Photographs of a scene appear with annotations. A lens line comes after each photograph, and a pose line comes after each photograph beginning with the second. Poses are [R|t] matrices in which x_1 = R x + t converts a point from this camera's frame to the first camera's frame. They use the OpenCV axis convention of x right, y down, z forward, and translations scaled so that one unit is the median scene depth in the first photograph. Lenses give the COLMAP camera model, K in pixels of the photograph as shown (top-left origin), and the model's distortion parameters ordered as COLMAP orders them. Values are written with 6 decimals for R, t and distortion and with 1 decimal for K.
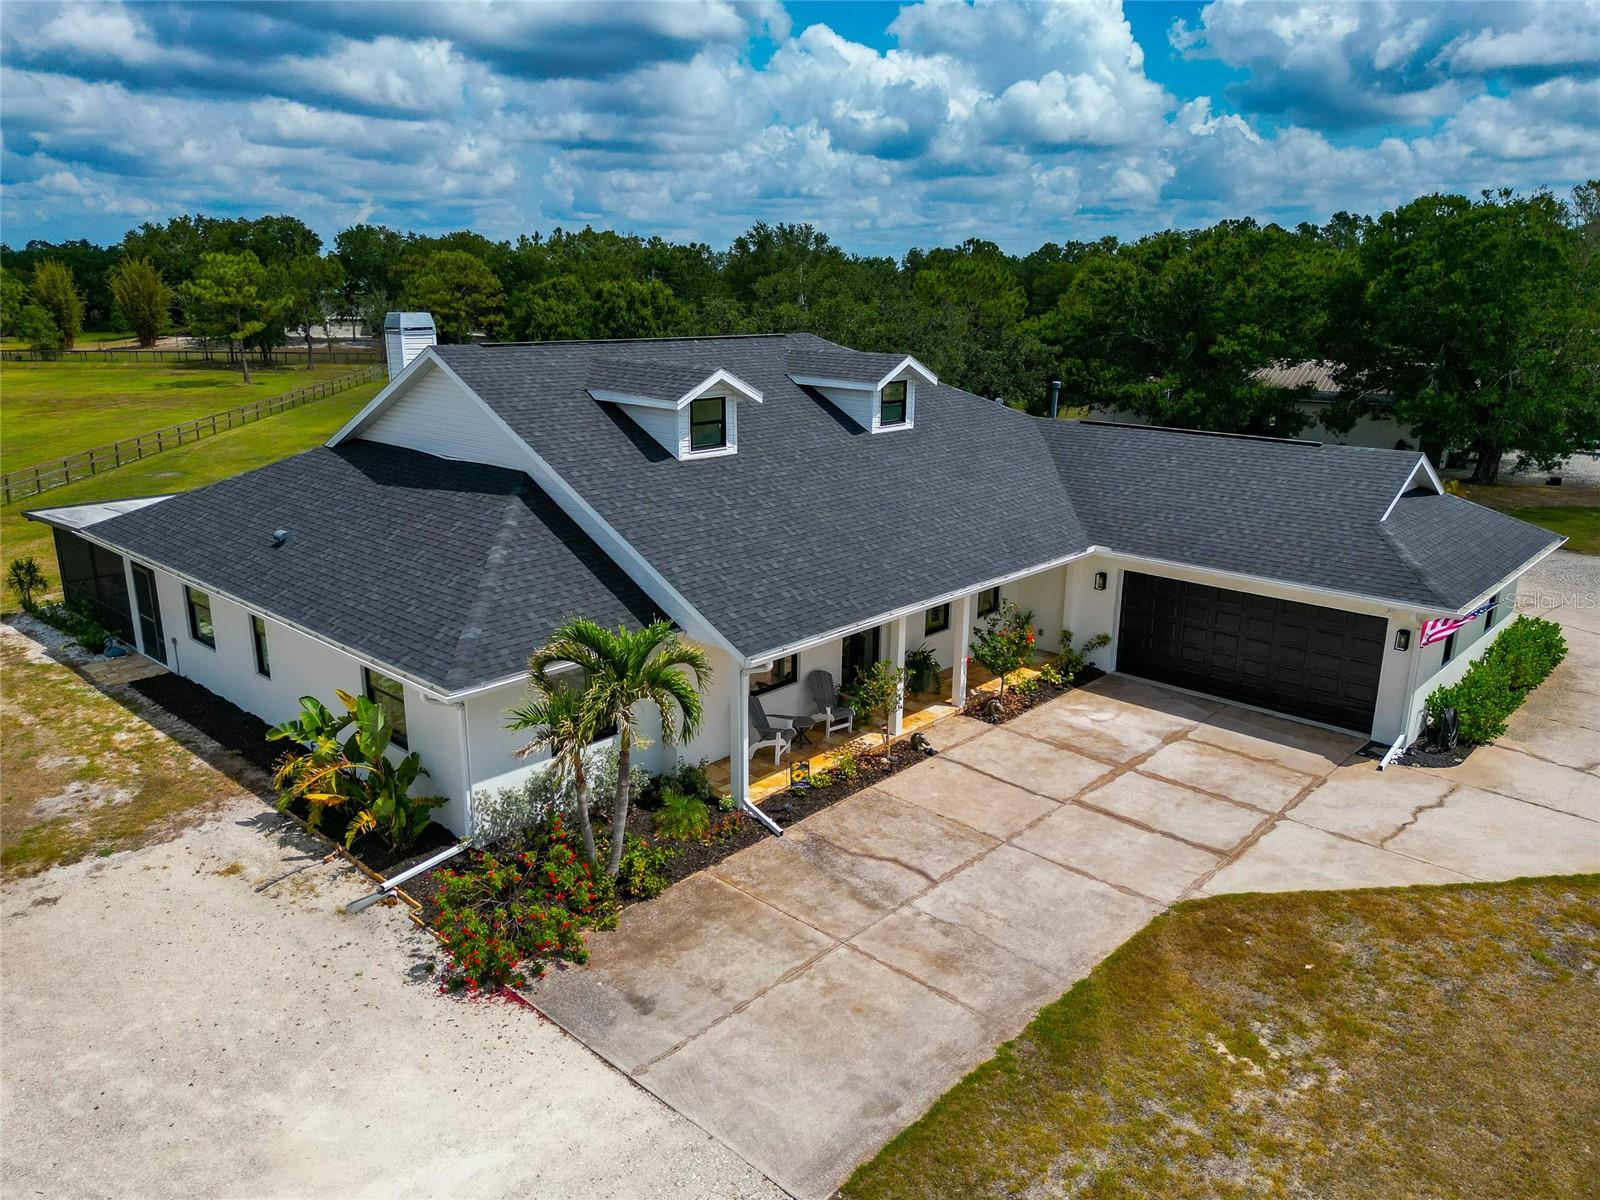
lens RADIAL K [[1137.9, 0, 806.7], [0, 1137.9, 613.5], [0, 0, 1]] dist [0.030235, -0.019512]
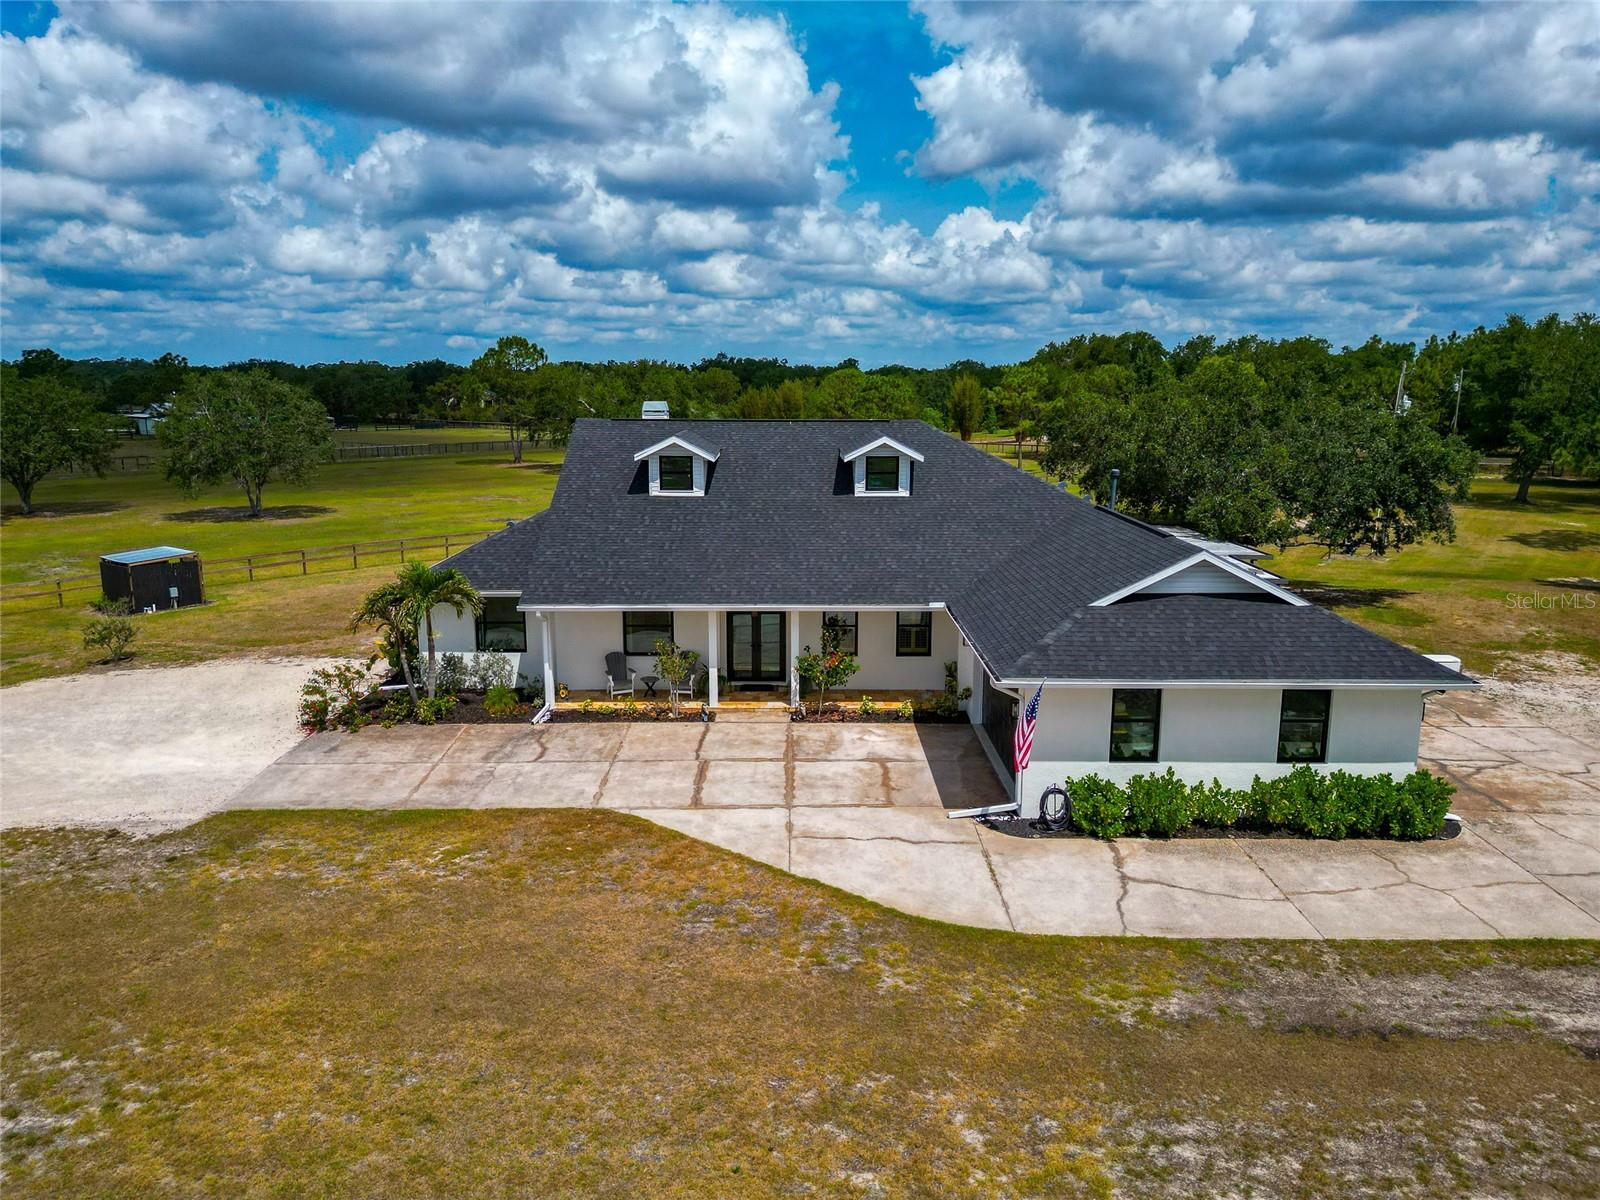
lens RADIAL K [[1137.9, 0, 801.4], [0, 1137.9, 595.0], [0, 0, 1]] dist [0.030235, -0.019512]
pose [[0.680038, 0.123914, -0.722630, 1.256816], [-0.197922, 0.980049, -0.018201, -0.021576], [0.705957, 0.155402, 0.690995, 0.145370]]
